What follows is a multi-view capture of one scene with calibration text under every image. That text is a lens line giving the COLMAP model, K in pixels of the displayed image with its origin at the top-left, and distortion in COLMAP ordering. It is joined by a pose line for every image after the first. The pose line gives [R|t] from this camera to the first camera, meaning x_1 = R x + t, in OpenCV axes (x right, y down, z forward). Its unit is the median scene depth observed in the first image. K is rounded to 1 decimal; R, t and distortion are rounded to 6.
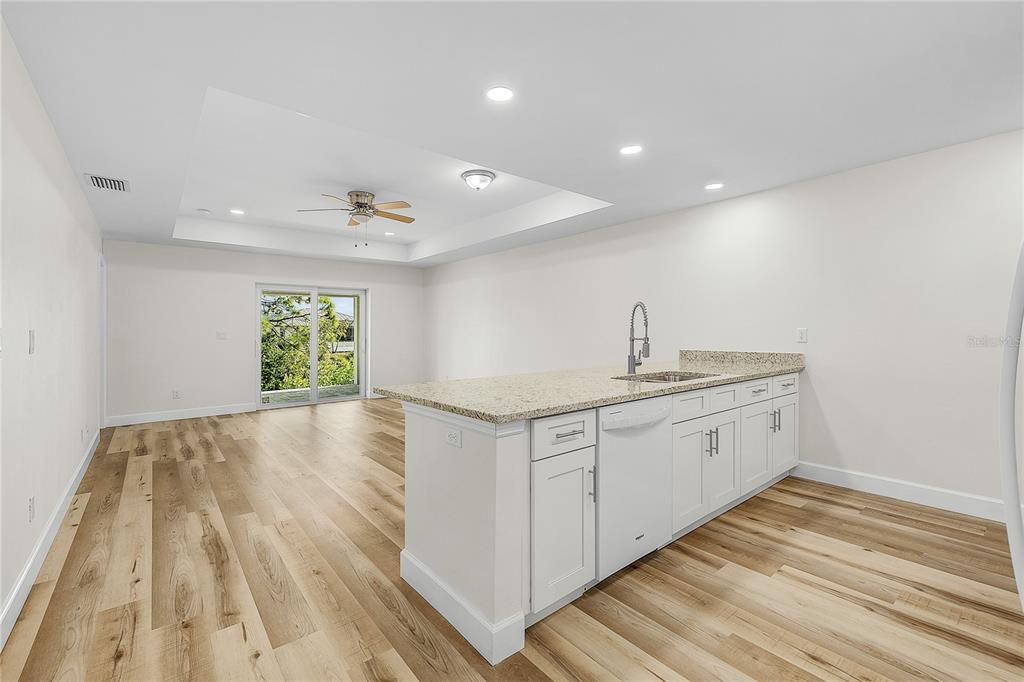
lens RADIAL K [[438.0, 0, 508.2], [0, 438.0, 336.3], [0, 0, 1]] dist [0.004368, 0.000156]
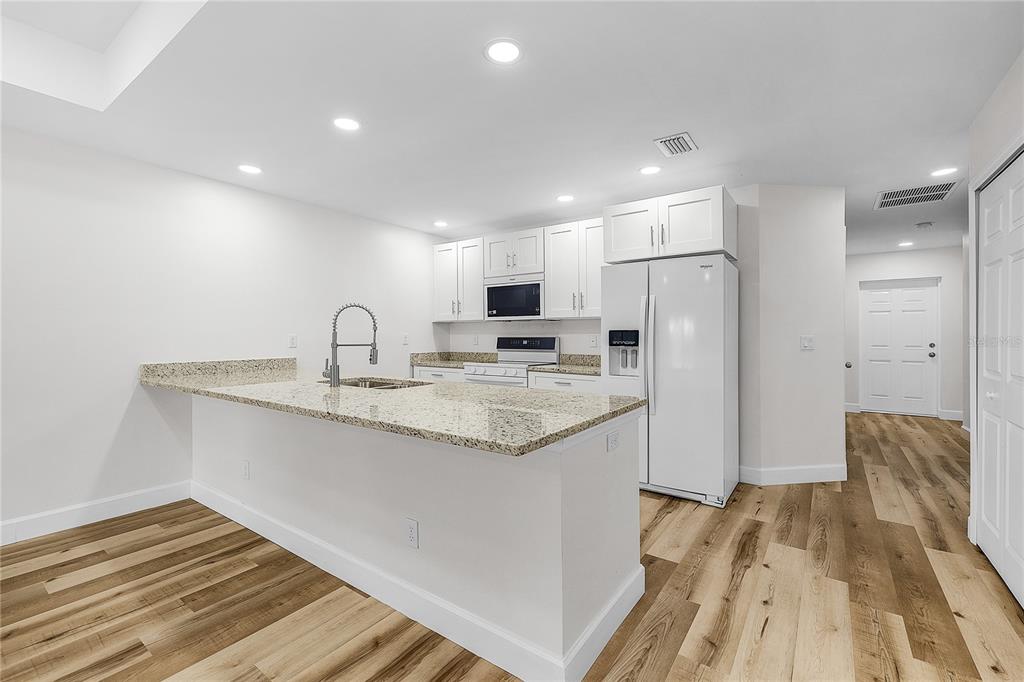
lens RADIAL K [[438.0, 0, 511.2], [0, 438.0, 336.7], [0, 0, 1]] dist [0.004368, 0.000156]
pose [[-0.263556, 0.002914, 0.964640, -0.623627], [0.012792, 0.999918, 0.000474, -0.006927], [-0.964559, 0.012465, -0.263571, 0.898853]]
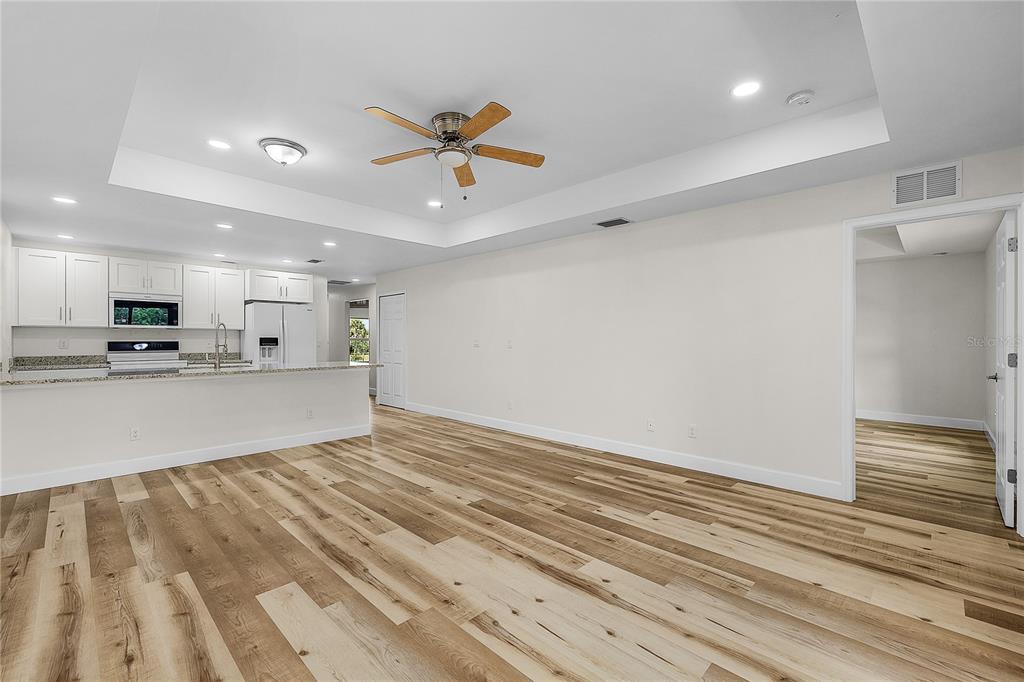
lens RADIAL K [[438.0, 0, 509.4], [0, 438.0, 347.0], [0, 0, 1]] dist [0.004368, 0.000156]
pose [[-0.994290, 0.003731, -0.106644, -0.582468], [0.000777, 0.999615, 0.027728, -0.025606], [0.106706, 0.027487, -0.993911, 2.188234]]
